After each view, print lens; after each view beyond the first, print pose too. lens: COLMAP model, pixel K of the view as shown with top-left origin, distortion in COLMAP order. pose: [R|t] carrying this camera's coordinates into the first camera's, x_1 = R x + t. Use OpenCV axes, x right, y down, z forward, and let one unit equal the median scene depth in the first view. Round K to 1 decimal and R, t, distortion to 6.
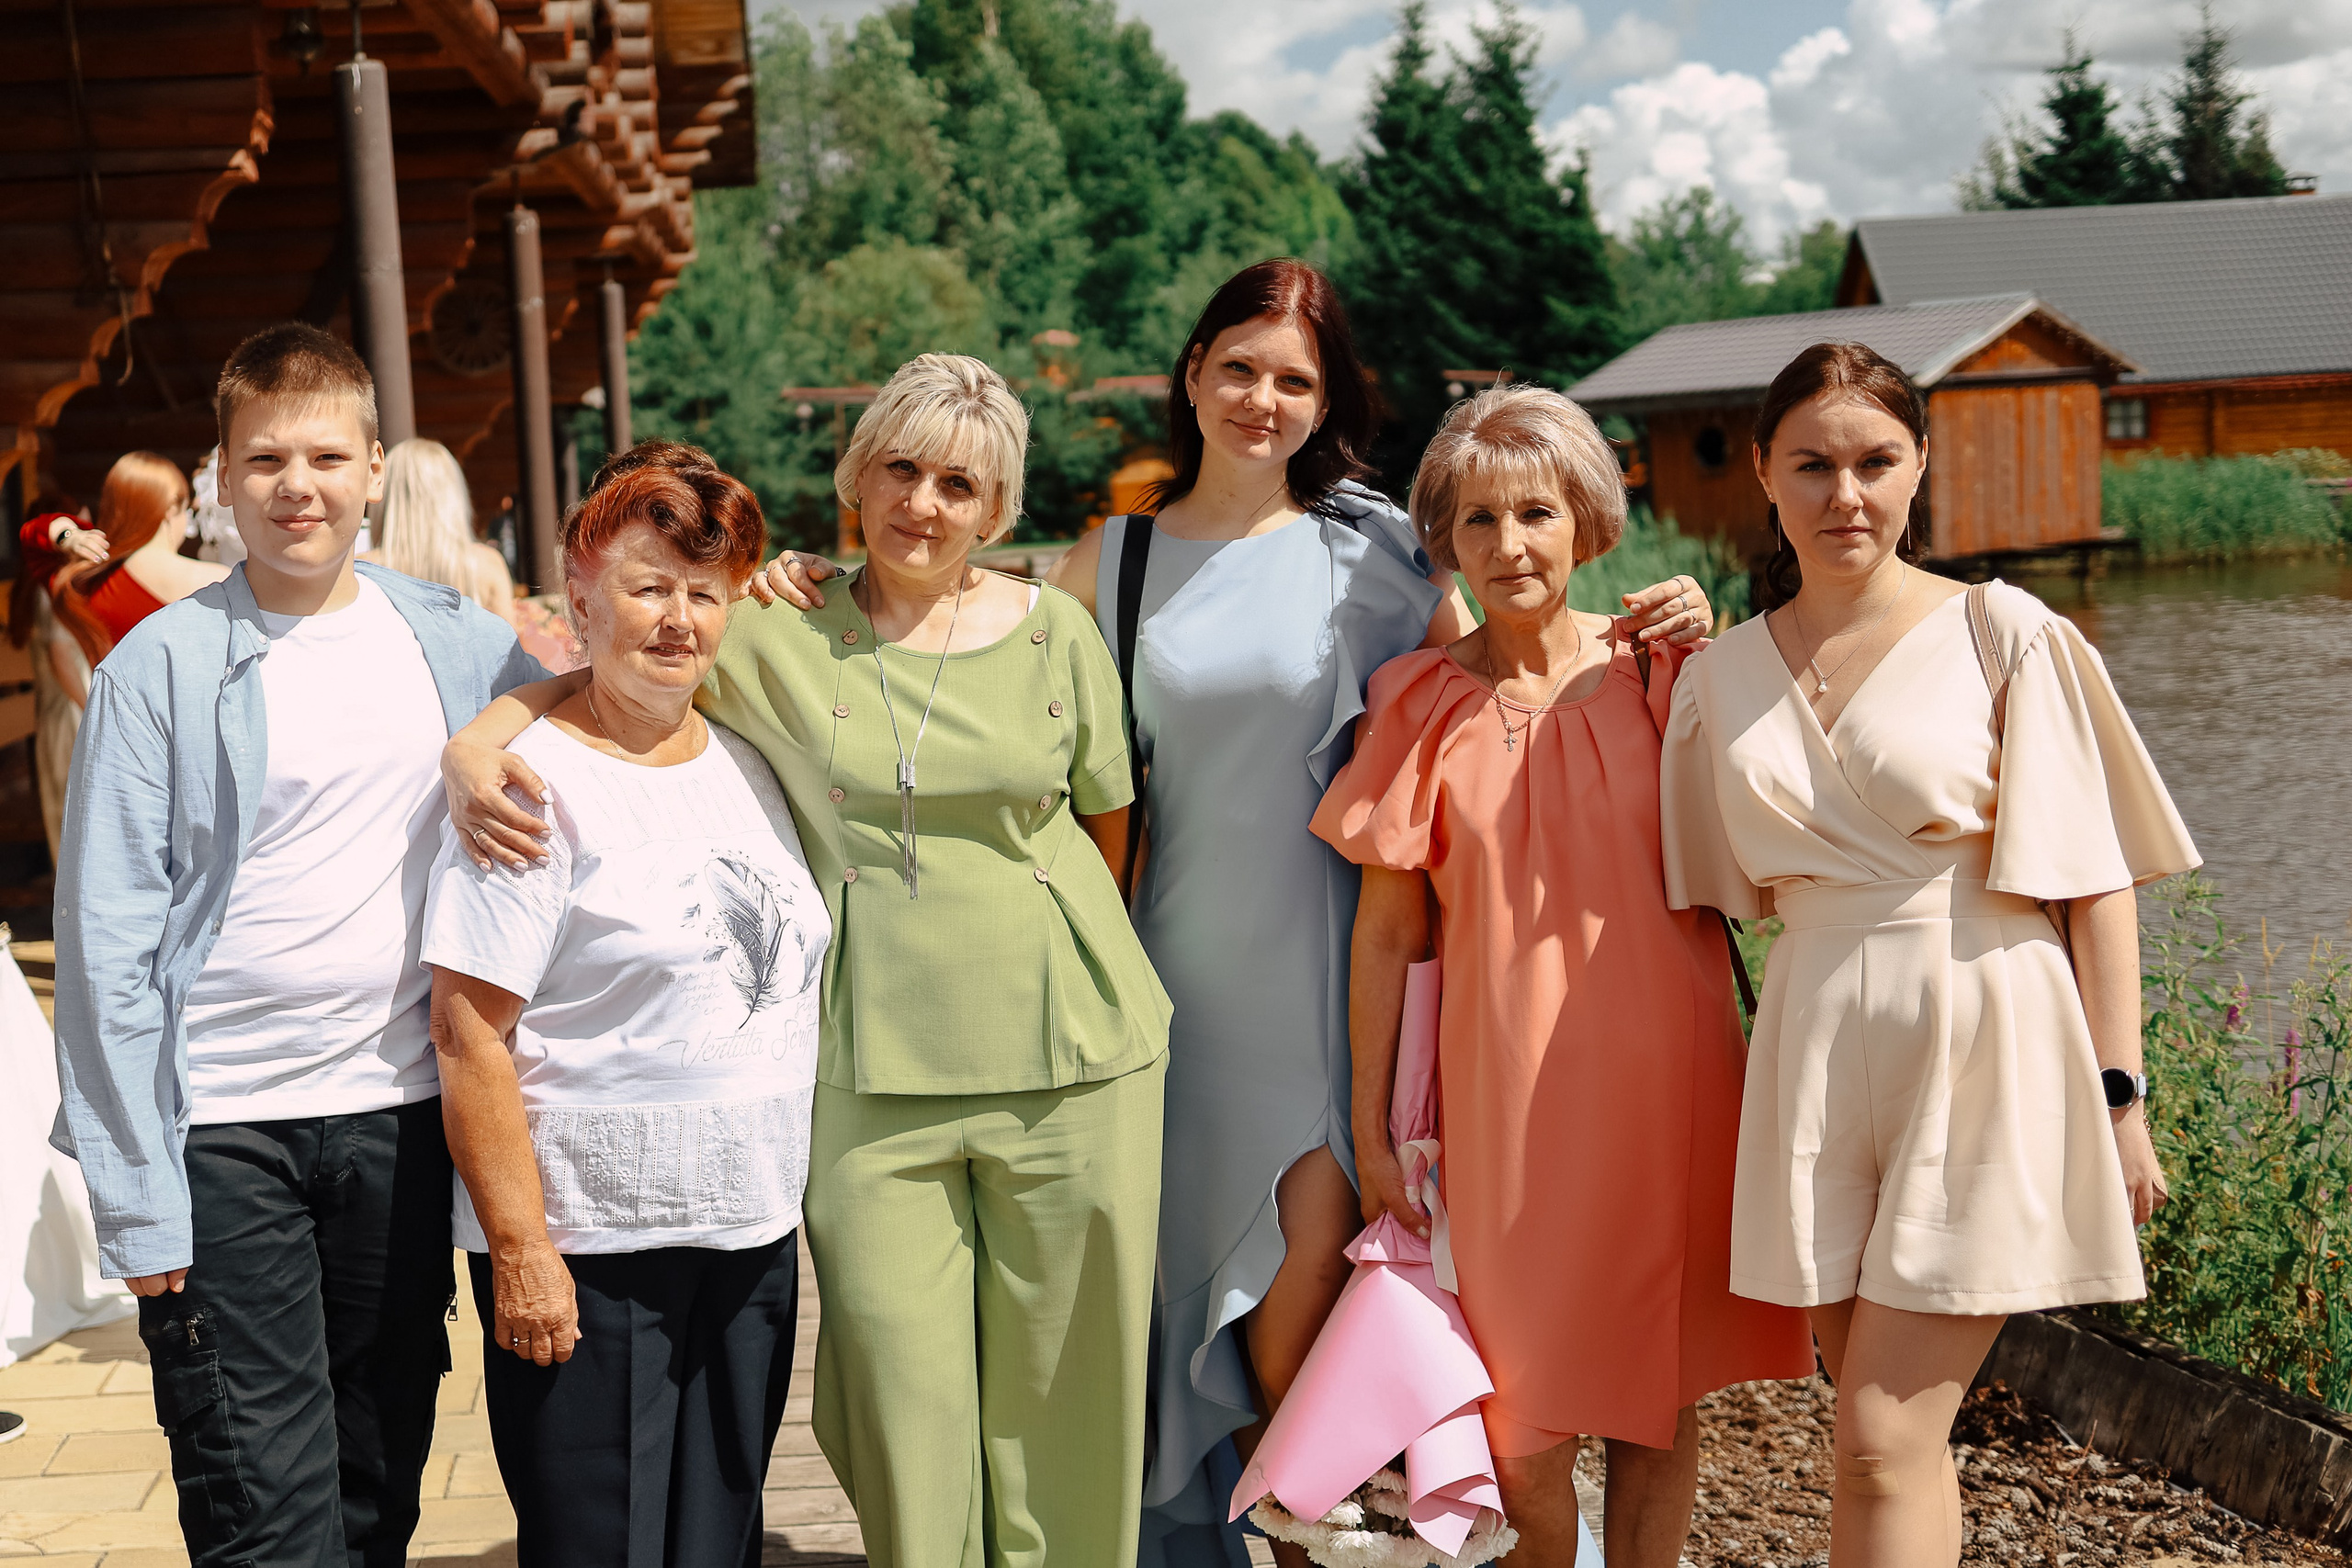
lens RADIAL K [[2391.9, 0, 1173.6], [0, 2391.9, 784.1], [0, 0, 1]] dist [-0.071885, 0.015131]
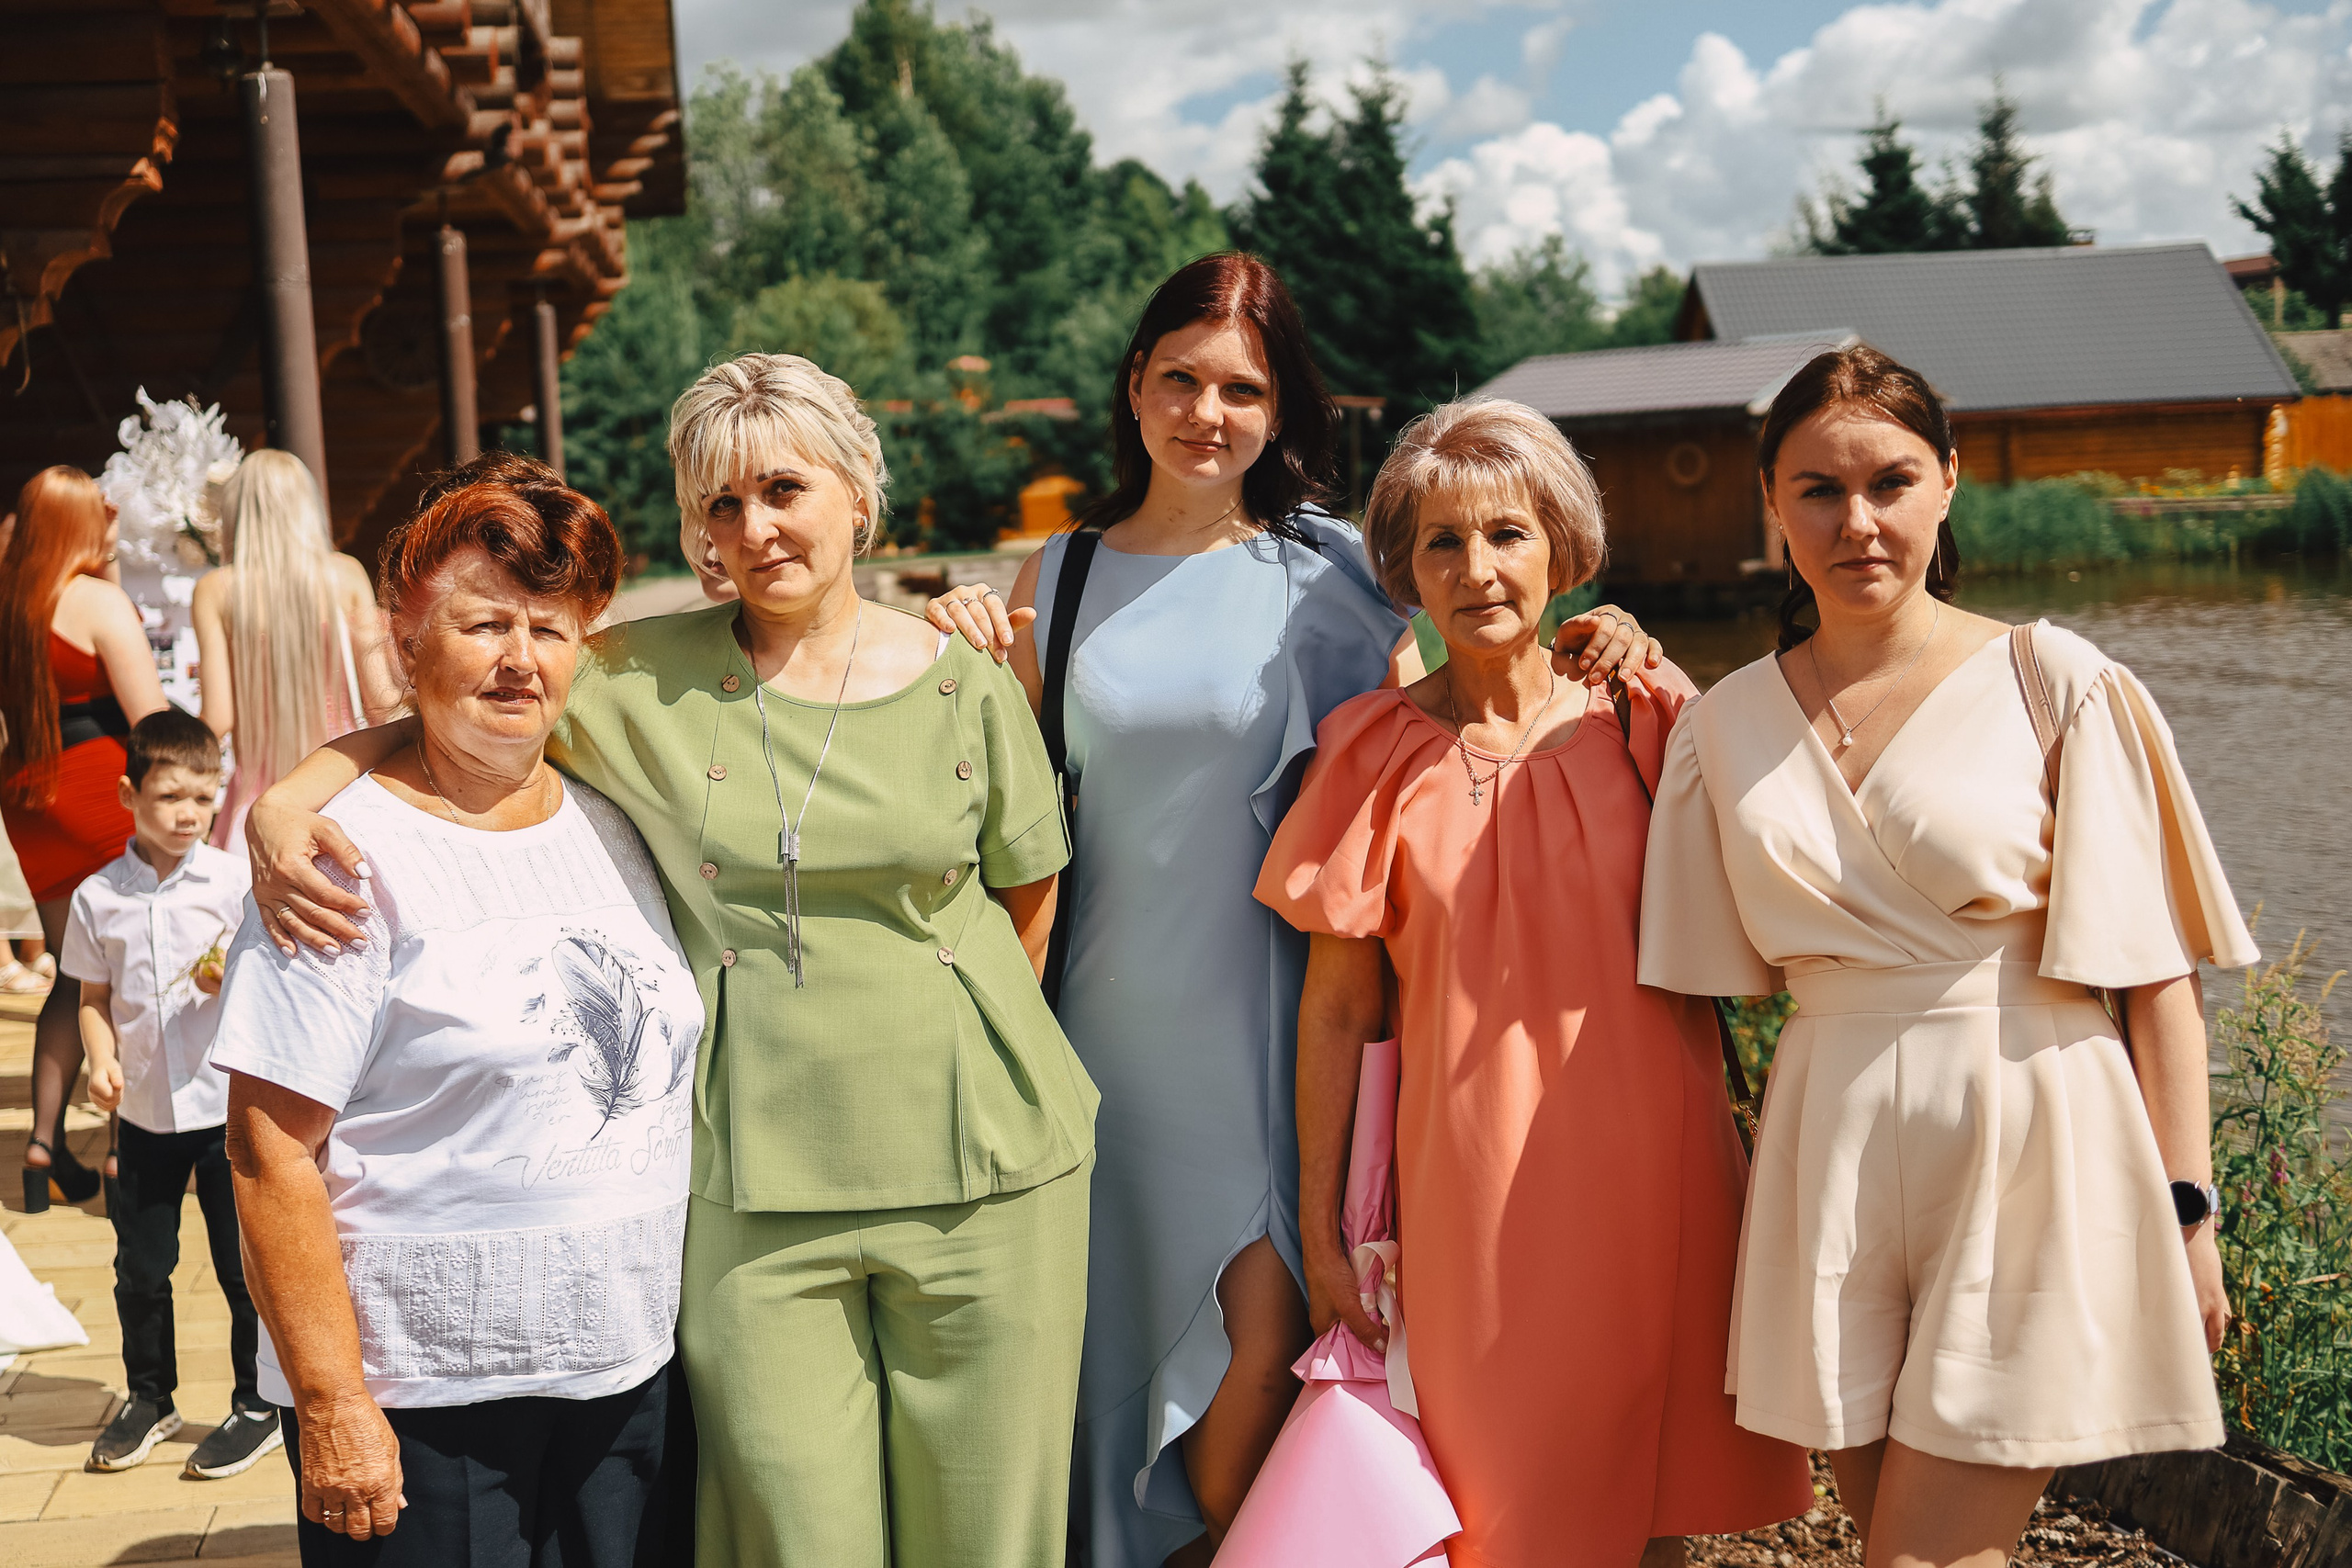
lens RADIAL K [[2131.1, 0, 1213.1], [0, 2131.1, 750.1], [0, 0, 1]] dist [-0.067935, -0.010636]
pose [[0.997918, -0.001365, 0.064484, -0.006365], [0.001816, 0.999974, -0.006939, -0.021719], [-0.064473, 0.007042, 0.997895, 0.159925]]
